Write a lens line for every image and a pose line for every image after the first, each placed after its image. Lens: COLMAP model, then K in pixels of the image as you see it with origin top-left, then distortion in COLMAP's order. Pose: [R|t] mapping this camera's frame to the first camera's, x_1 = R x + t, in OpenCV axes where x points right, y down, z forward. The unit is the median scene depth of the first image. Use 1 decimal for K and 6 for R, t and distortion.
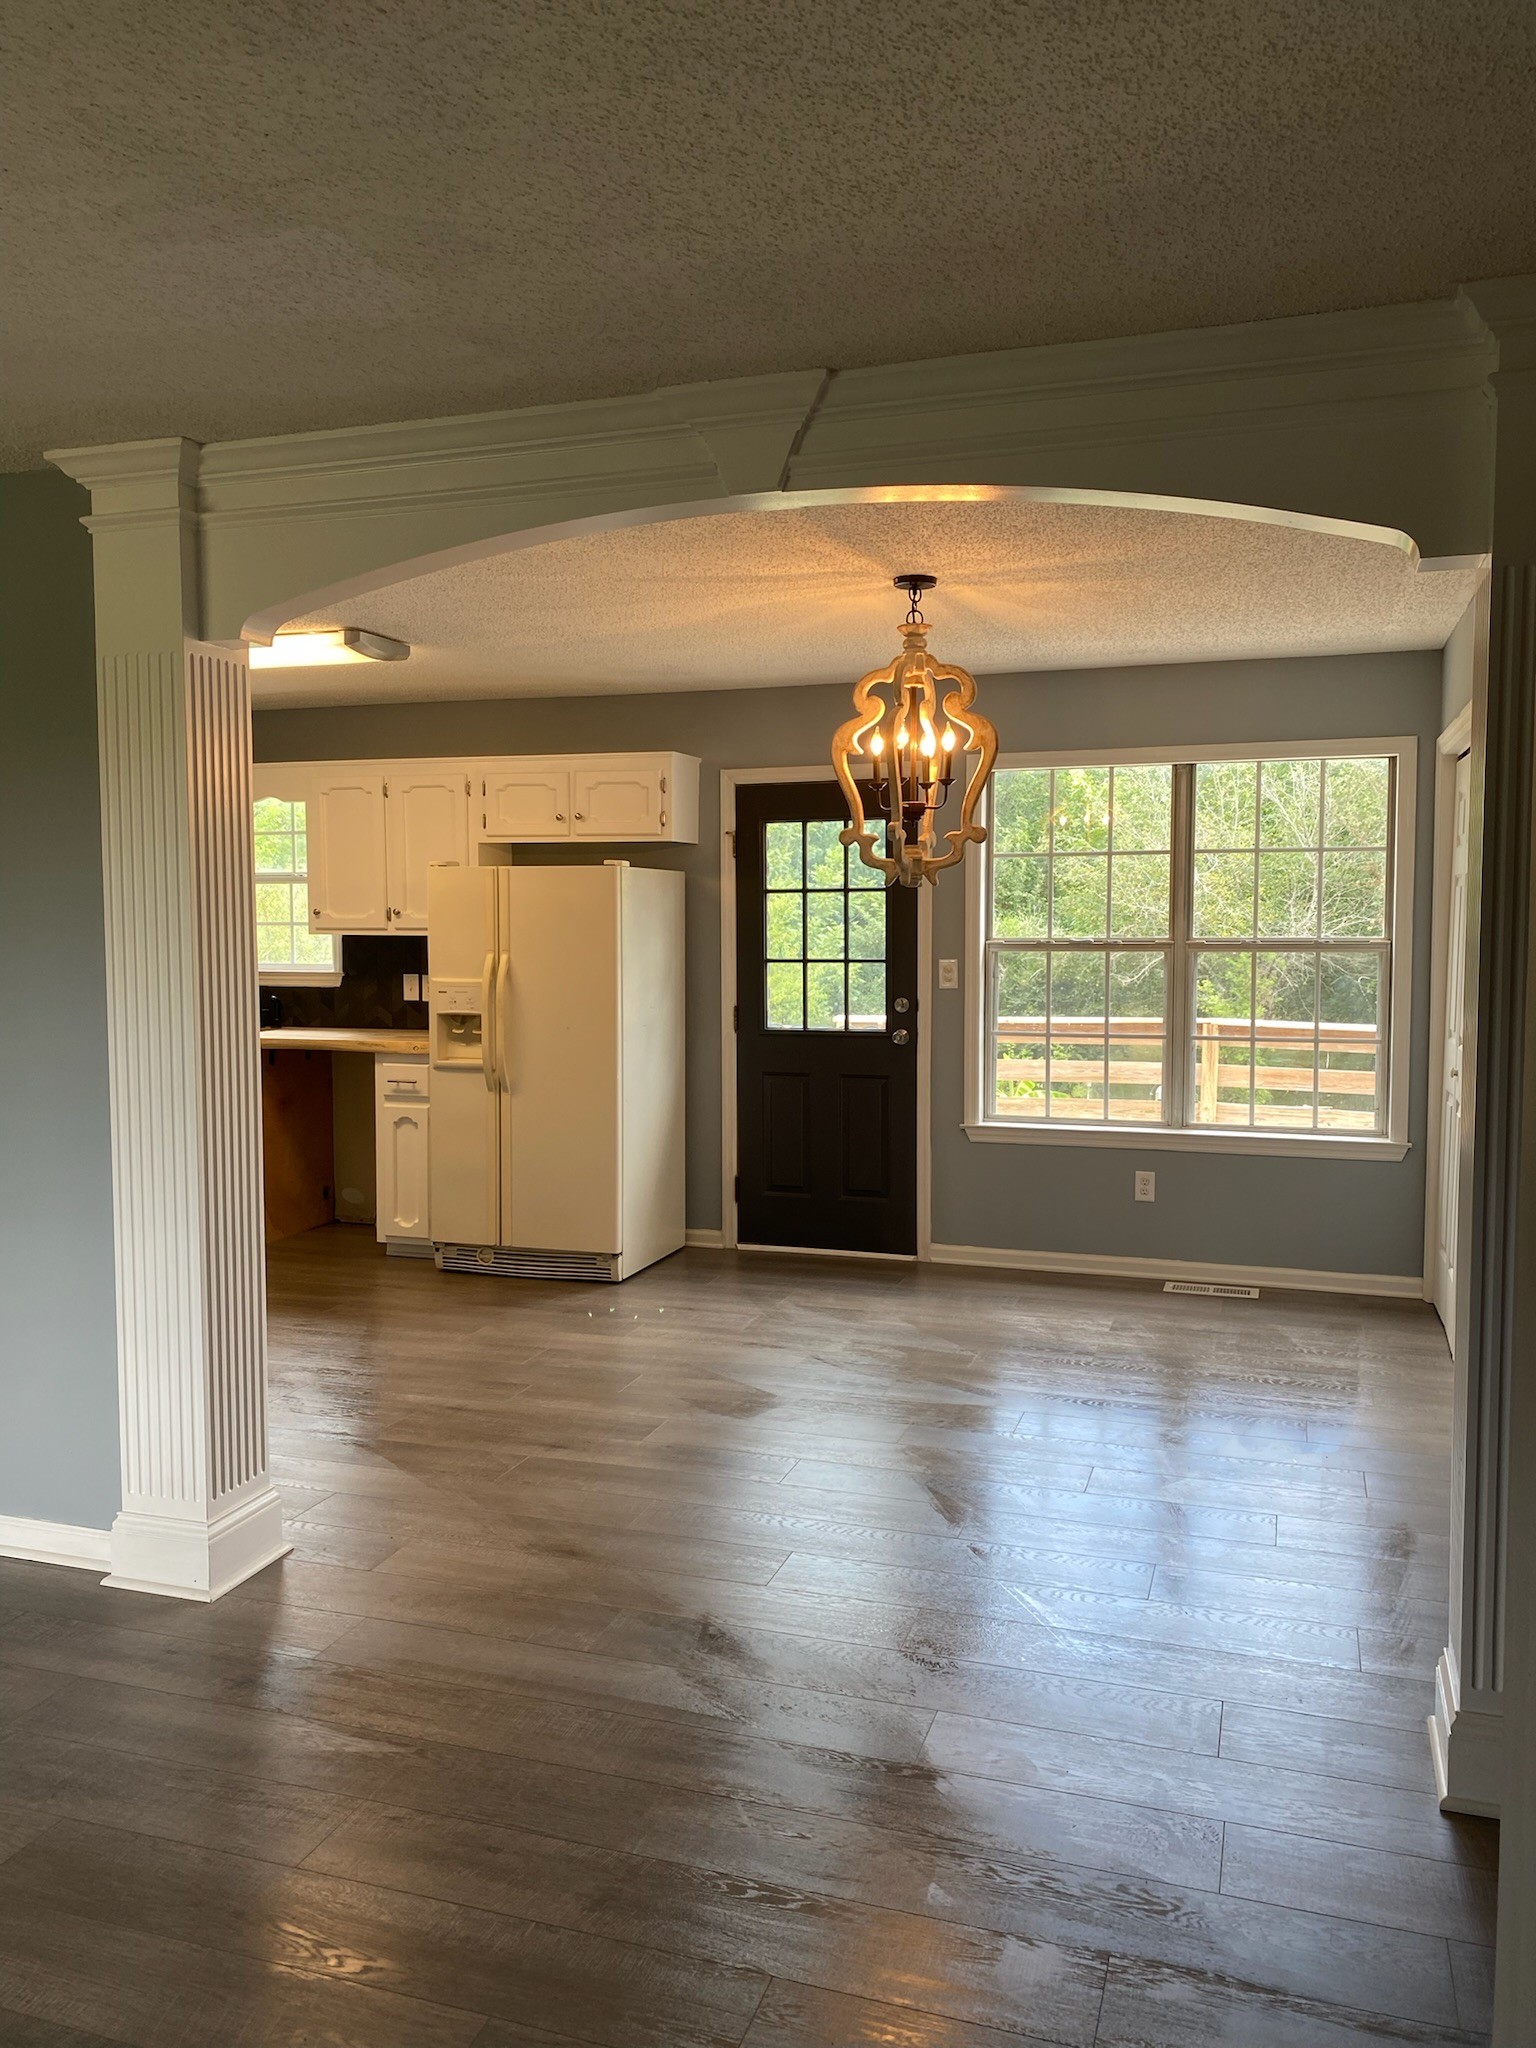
lens RADIAL K [[1593.0, 0, 774.4], [0, 1593.0, 1031.6], [0, 0, 1]] dist [0.022707, -0.012810]
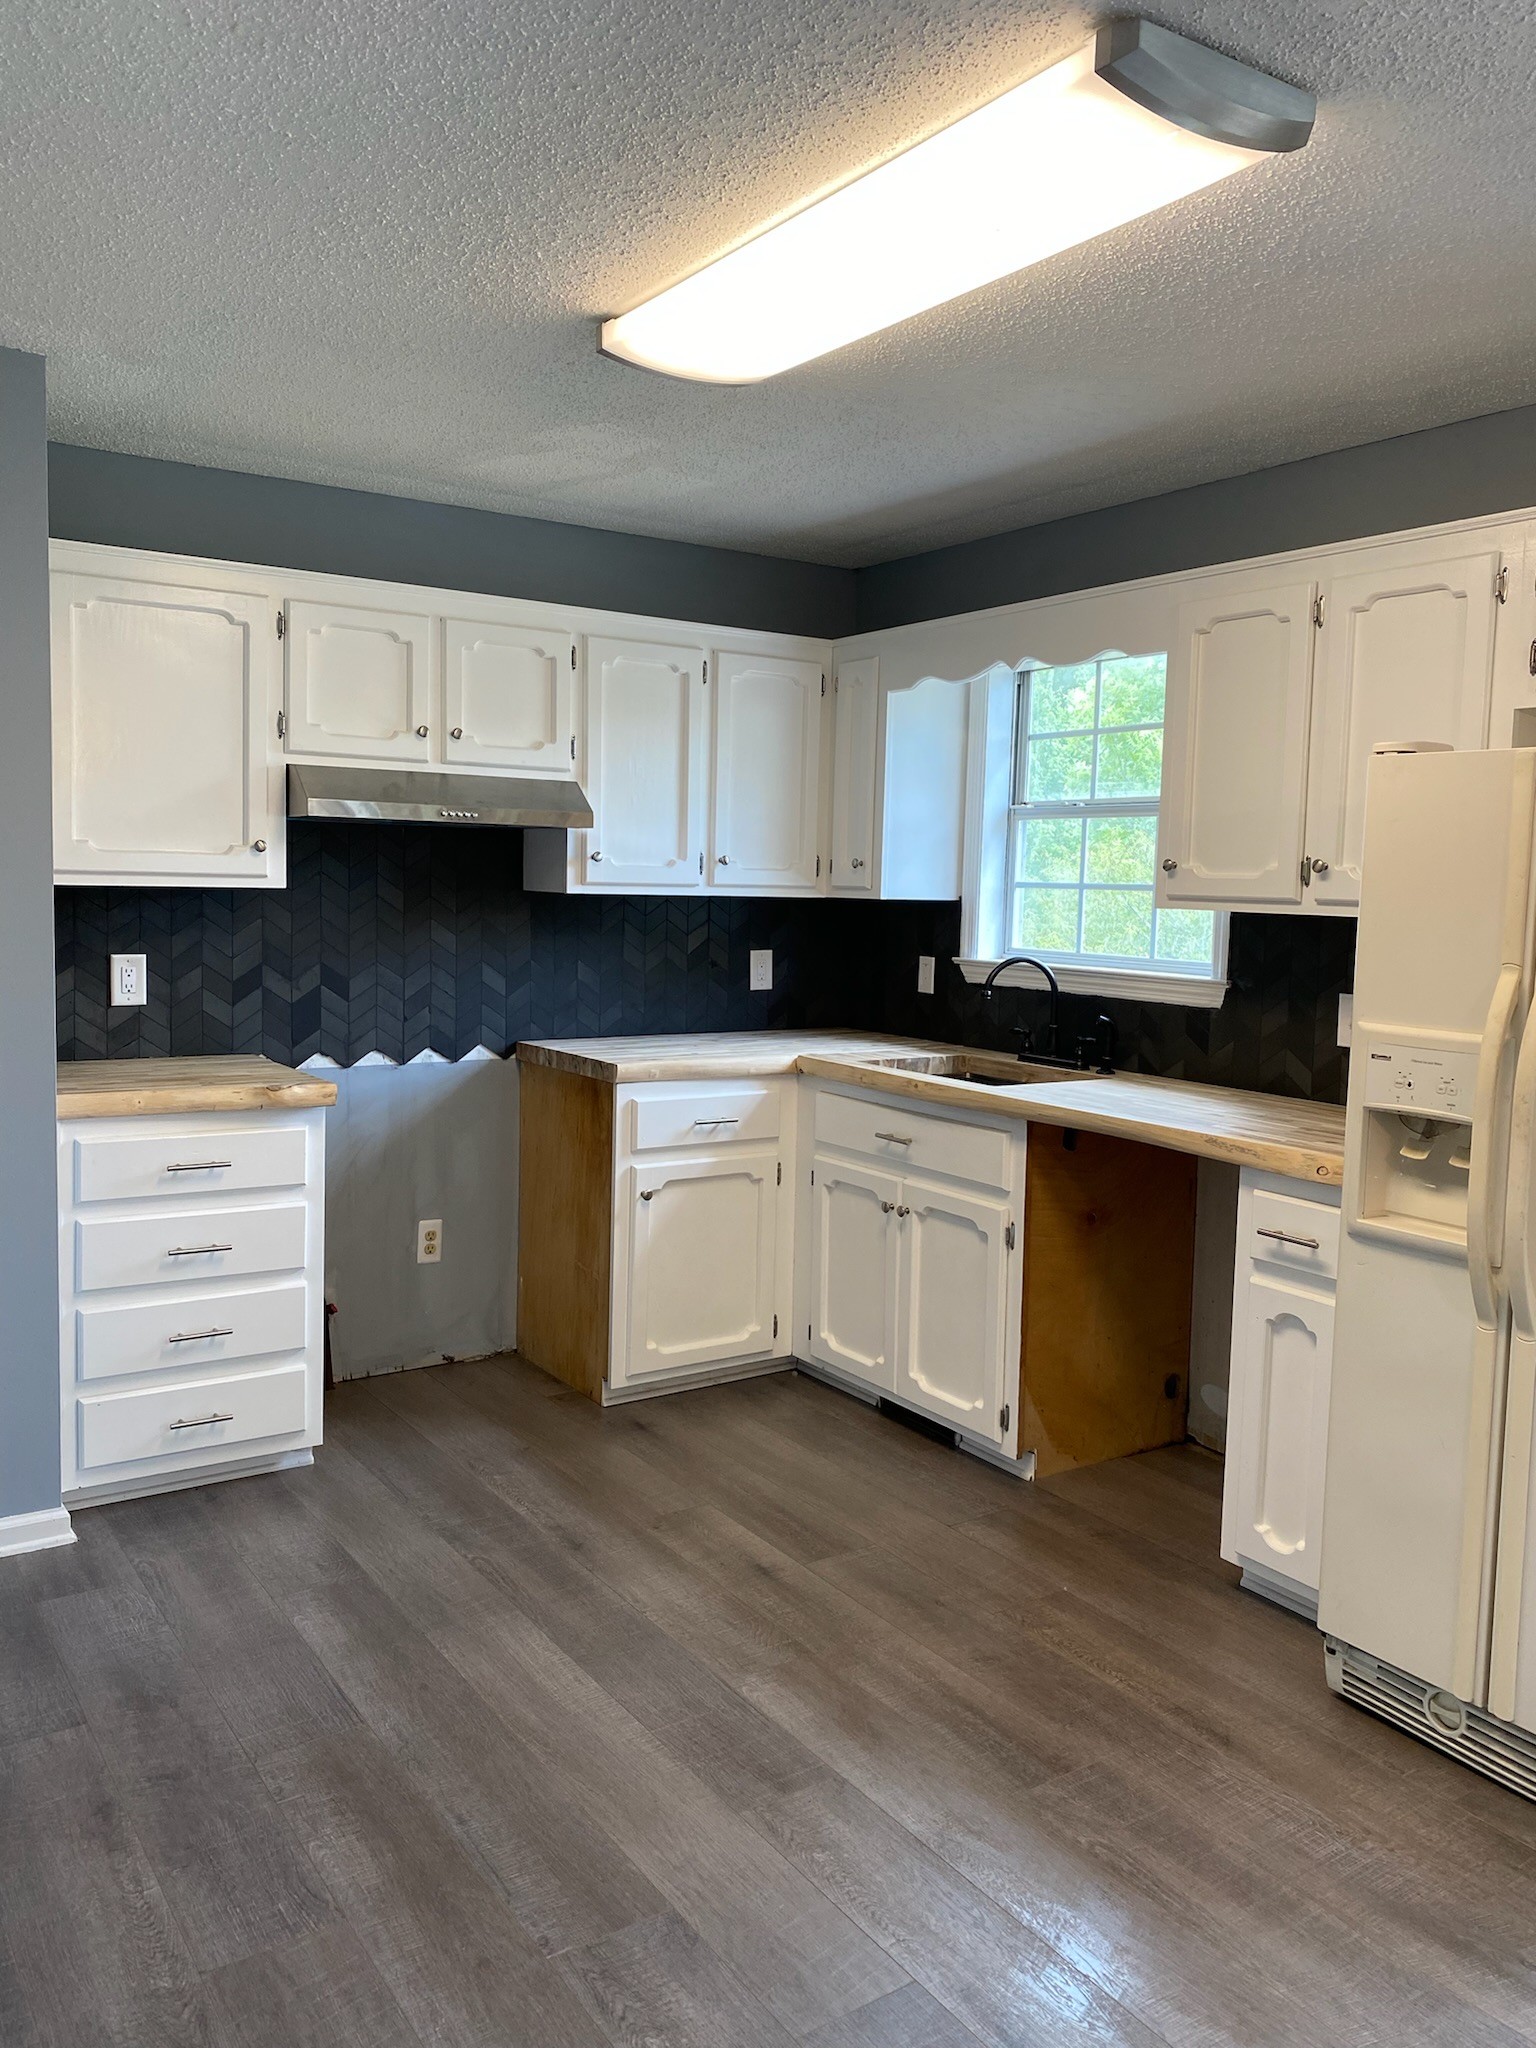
lens RADIAL K [[1593.0, 0, 775.9], [0, 1593.0, 1017.9], [0, 0, 1]] dist [0.022707, -0.012810]
pose [[0.795203, 0.067688, -0.602553, -0.078968], [-0.059250, 0.997668, 0.033880, -0.037794], [0.603441, 0.008759, 0.797359, 0.544642]]
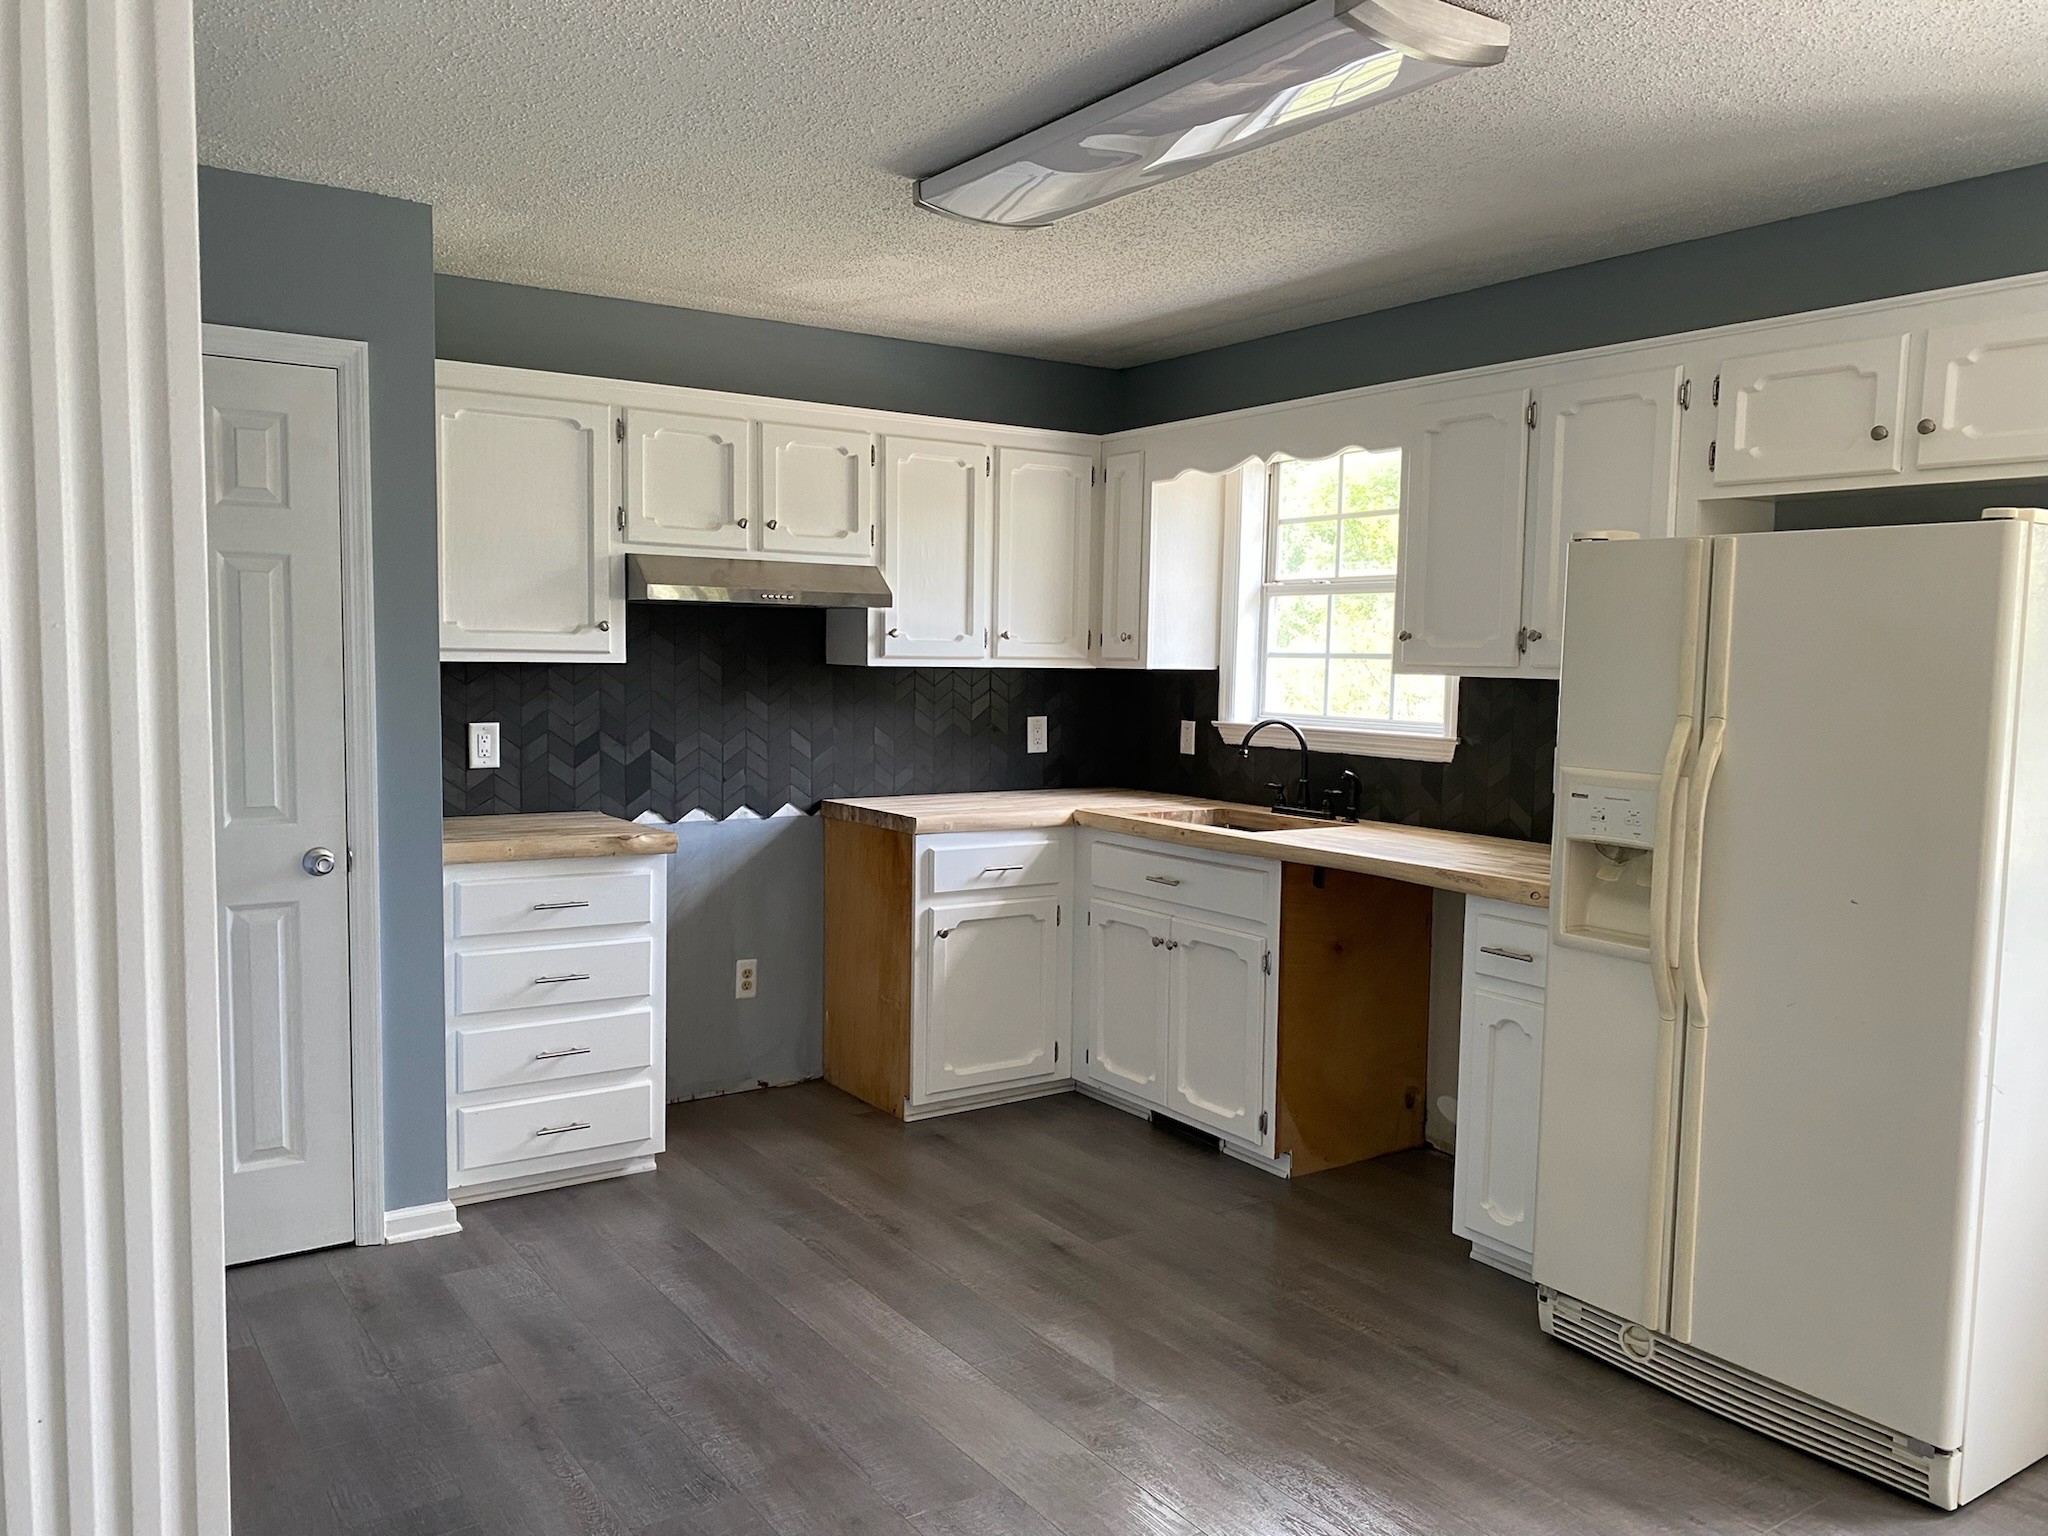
lens RADIAL K [[1593.0, 0, 1027.4], [0, 1593.0, 801.4], [0, 0, 1]] dist [0.022707, -0.012810]
pose [[0.797968, 0.064546, -0.599233, -0.045200], [-0.051106, 0.997914, 0.039435, -0.032219], [0.600529, -0.000843, 0.799603, 0.475330]]
